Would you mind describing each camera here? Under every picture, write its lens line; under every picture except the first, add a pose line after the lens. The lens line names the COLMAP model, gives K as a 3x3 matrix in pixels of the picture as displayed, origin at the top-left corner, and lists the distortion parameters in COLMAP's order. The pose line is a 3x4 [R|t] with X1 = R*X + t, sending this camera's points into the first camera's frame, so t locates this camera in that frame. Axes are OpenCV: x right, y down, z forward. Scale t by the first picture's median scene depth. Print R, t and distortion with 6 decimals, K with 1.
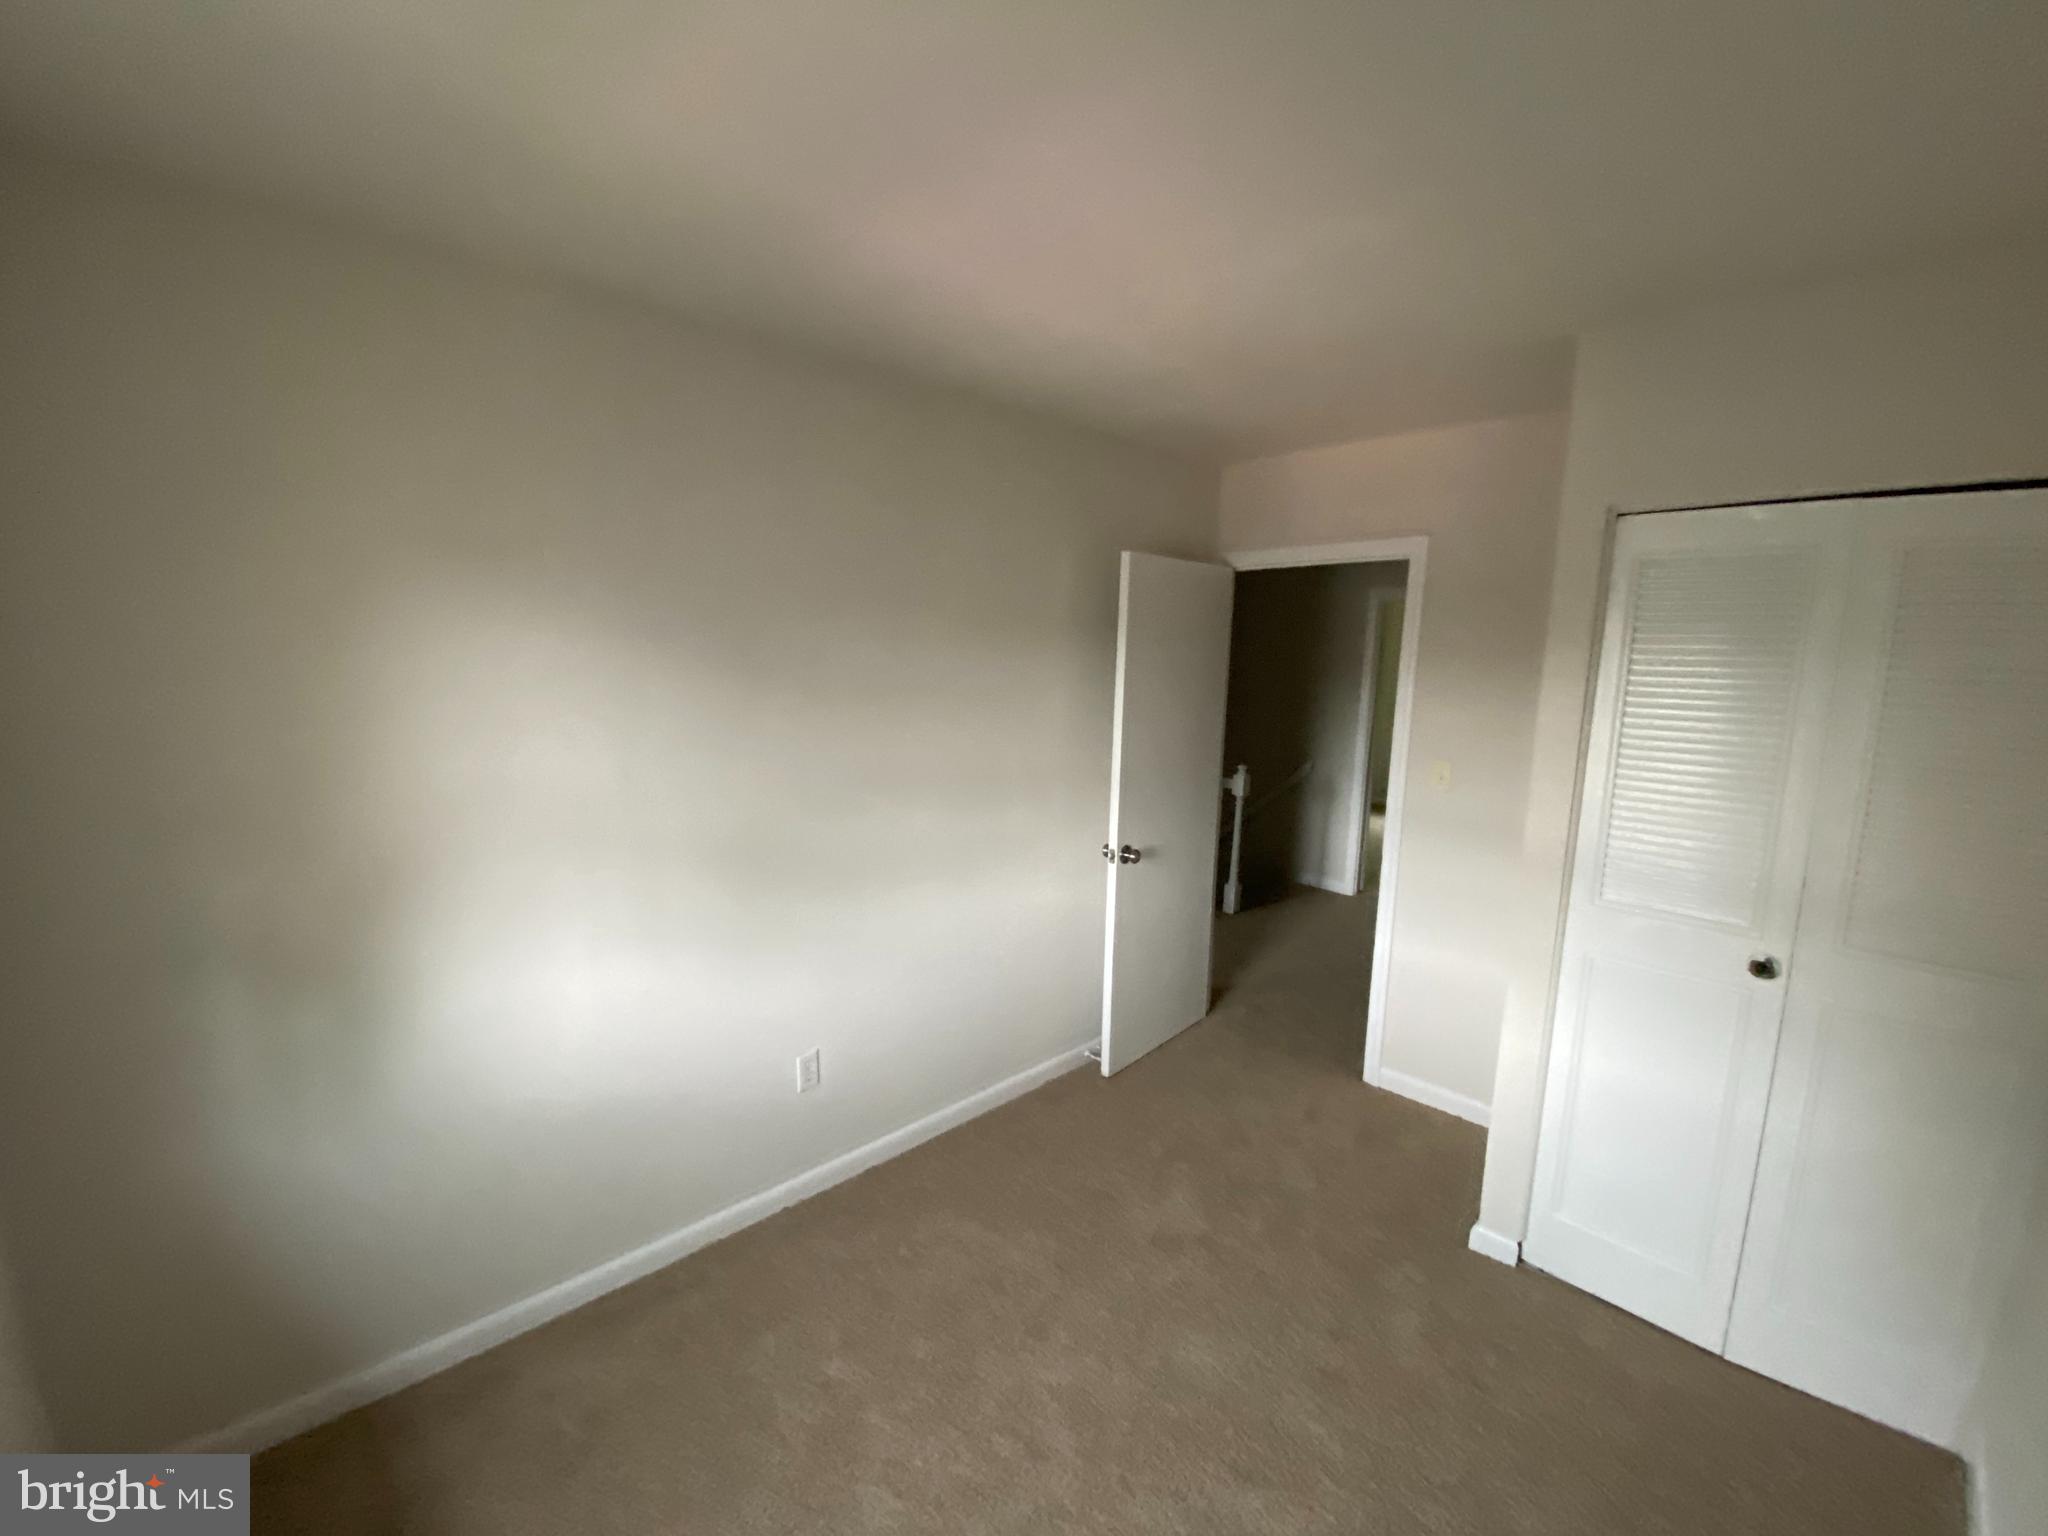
lens RADIAL K [[833.3, 0, 1026.8], [0, 833.3, 769.1], [0, 0, 1]] dist [0.011424, -0.011917]
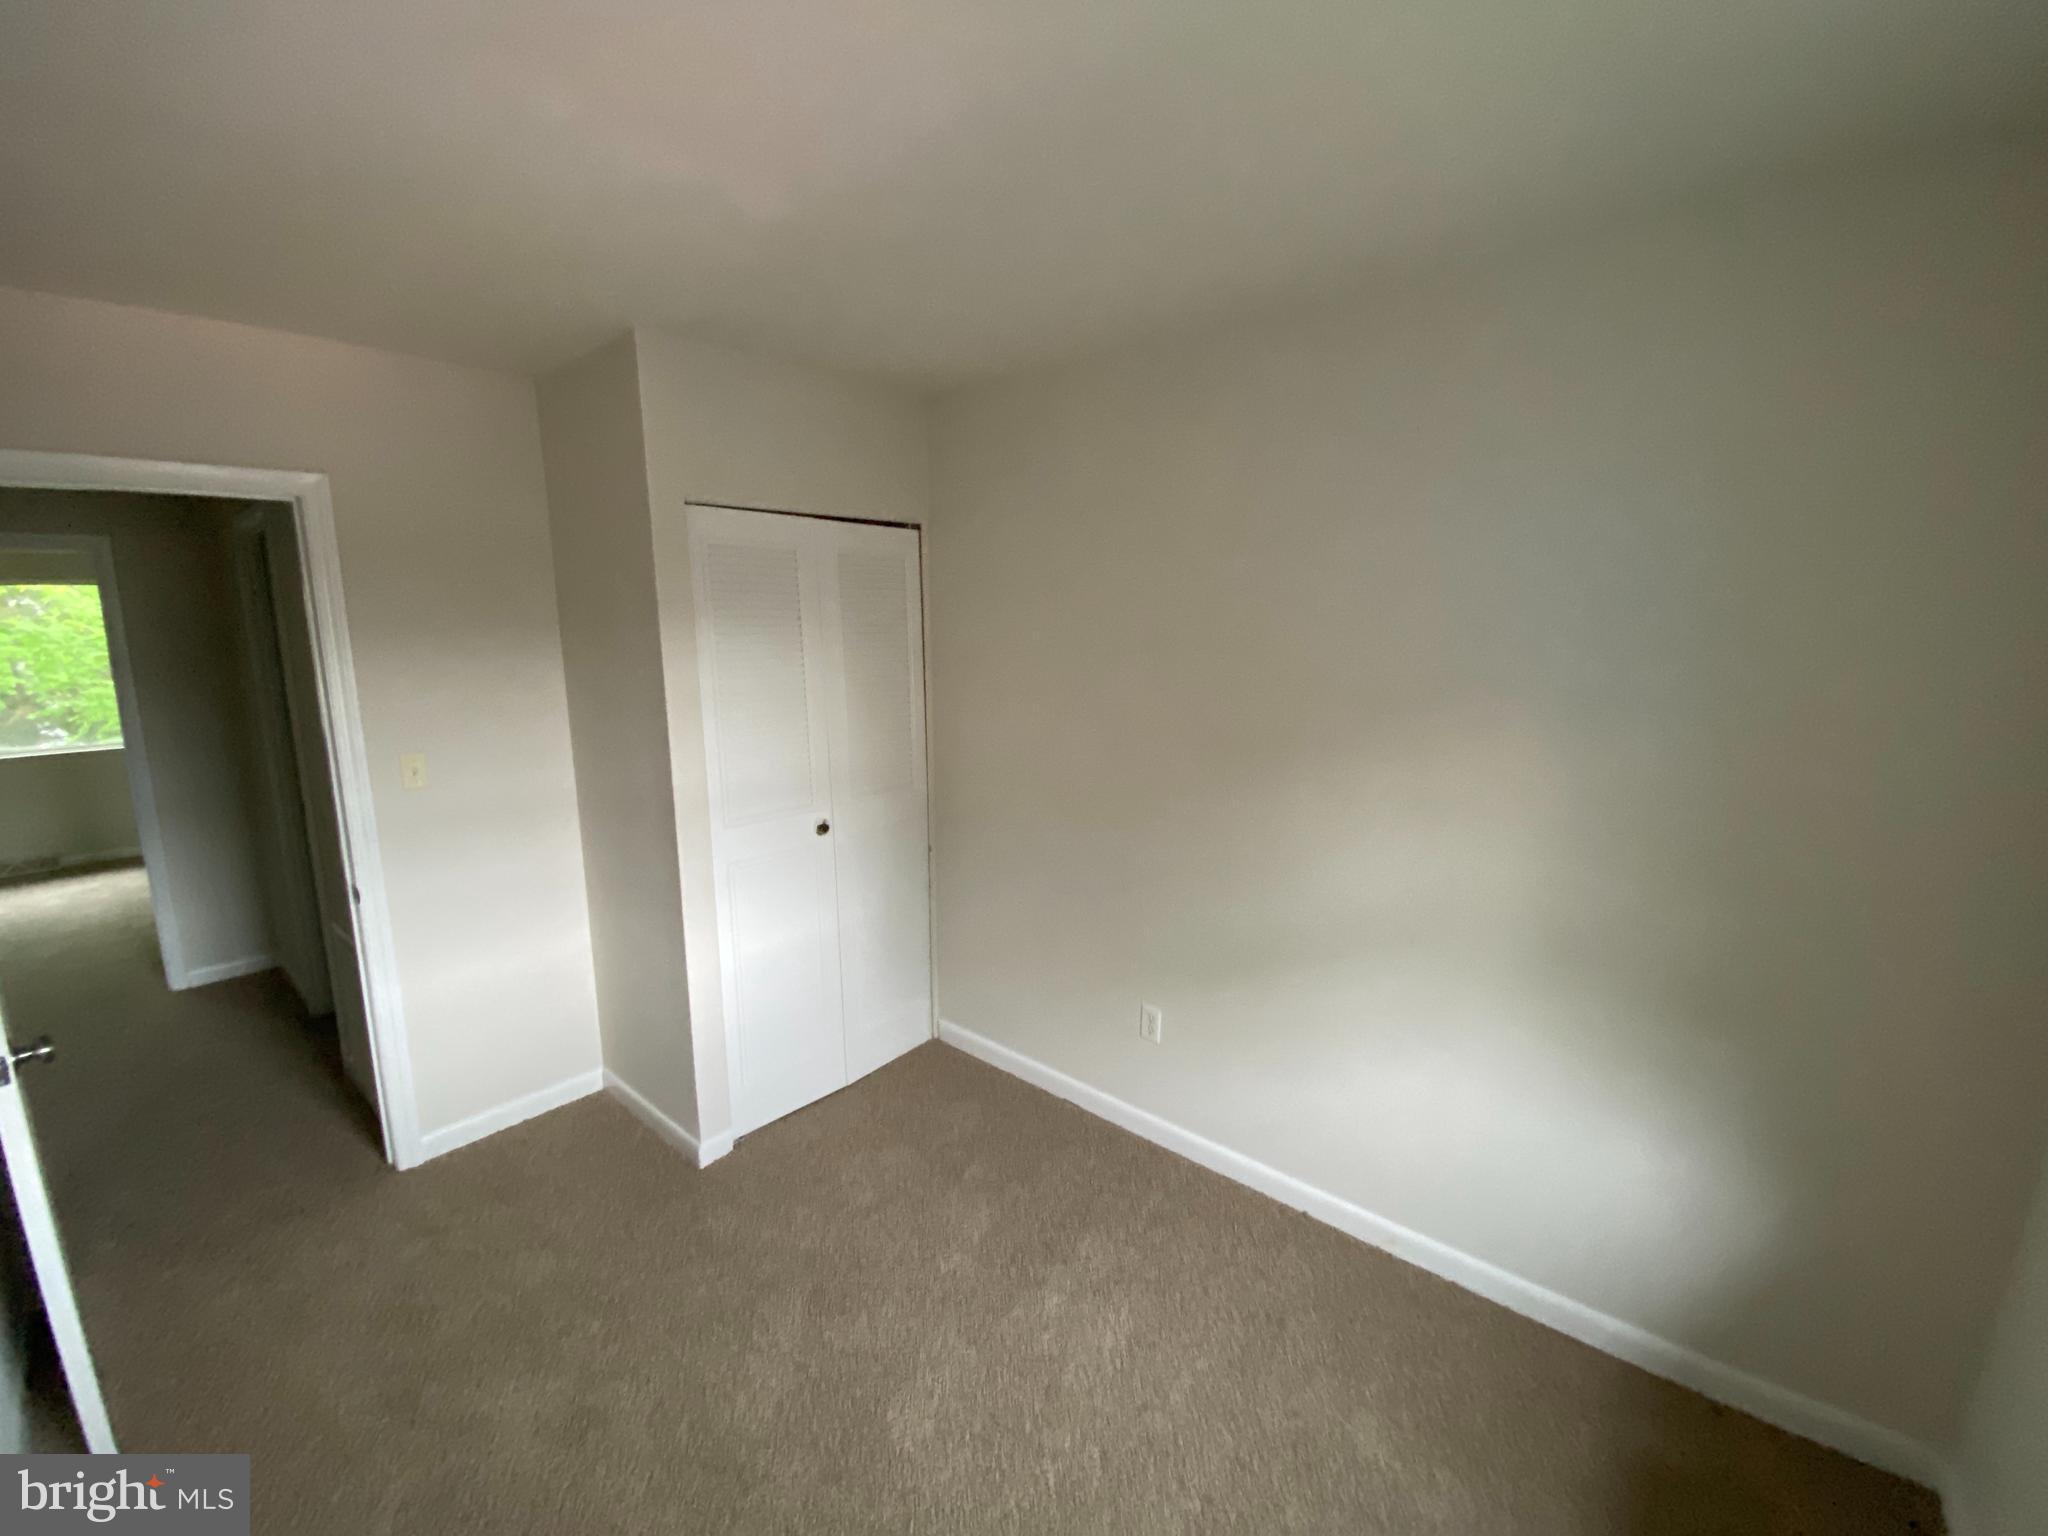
lens RADIAL K [[833.3, 0, 1027.8], [0, 833.3, 772.0], [0, 0, 1]] dist [0.011424, -0.011917]
pose [[-0.057302, -0.184586, 0.981144, -0.479761], [0.159192, 0.968496, 0.191504, -0.071082], [-0.985583, 0.167164, -0.026112, 0.529313]]
